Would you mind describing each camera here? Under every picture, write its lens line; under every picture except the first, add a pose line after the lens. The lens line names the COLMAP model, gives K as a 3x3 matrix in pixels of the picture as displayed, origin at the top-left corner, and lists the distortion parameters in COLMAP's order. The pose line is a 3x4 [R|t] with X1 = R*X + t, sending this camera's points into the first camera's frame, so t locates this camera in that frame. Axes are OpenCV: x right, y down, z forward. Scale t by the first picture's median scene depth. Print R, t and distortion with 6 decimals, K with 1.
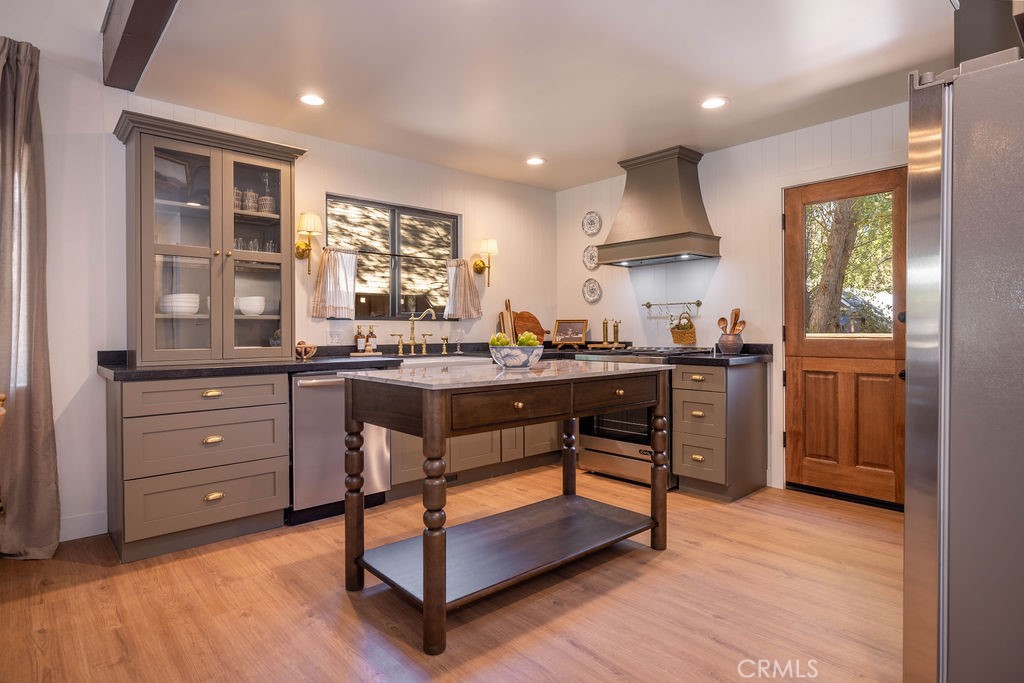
lens RADIAL K [[562.4, 0, 512.0], [0, 562.4, 341.5], [0, 0, 1]] dist [-0.001972, -0.000575]
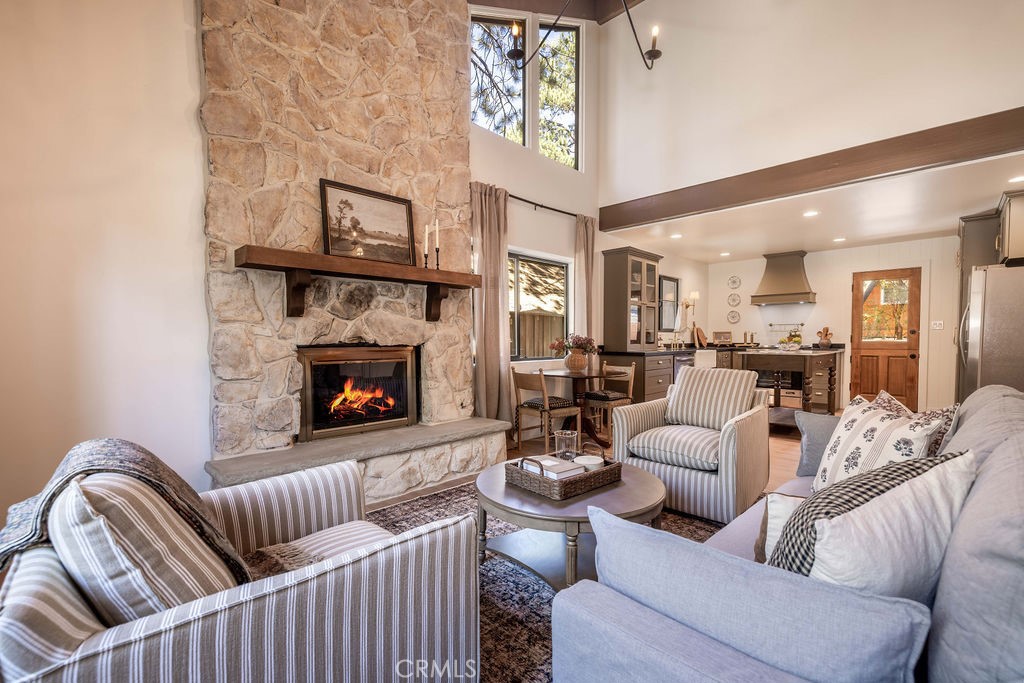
lens RADIAL K [[454.0, 0, 515.8], [0, 454.0, 355.7], [0, 0, 1]] dist [-0.000193, -0.000022]
pose [[0.997099, 0.000086, 0.076116, -0.885974], [-0.001531, 0.999820, 0.018932, 0.018512], [-0.076101, -0.018994, 0.996919, -0.622594]]
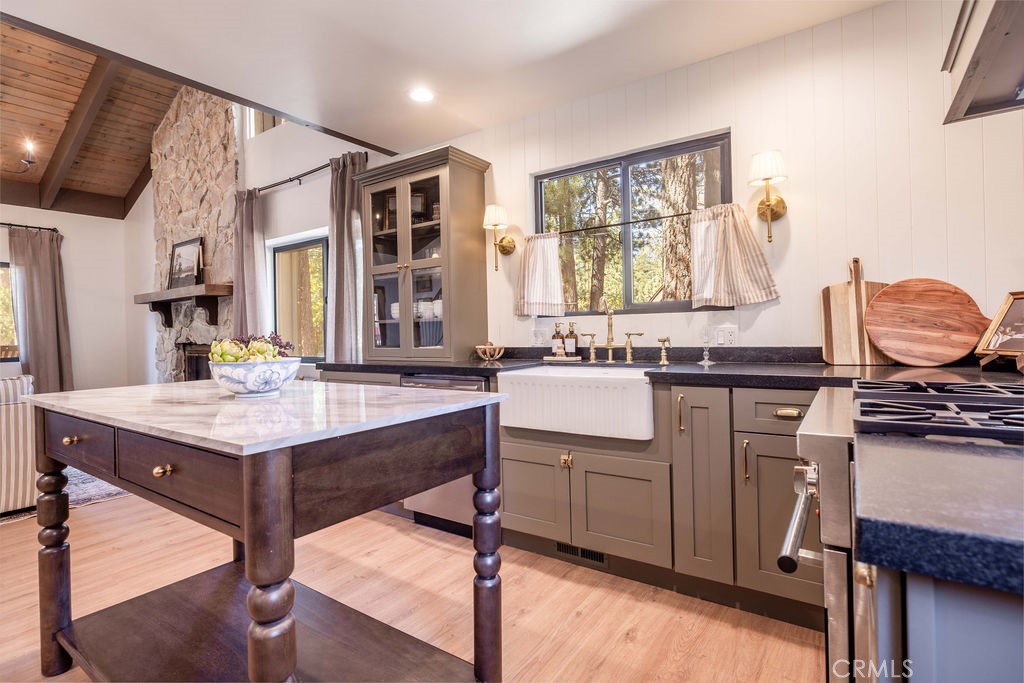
lens RADIAL K [[501.5, 0, 507.9], [0, 501.5, 335.0], [0, 0, 1]] dist [-0.001331, -0.000098]
pose [[0.229774, 0.000721, -0.973244, 0.409648], [-0.001637, 0.999999, 0.000354, -0.010855], [0.973243, 0.001512, 0.229775, 0.730465]]
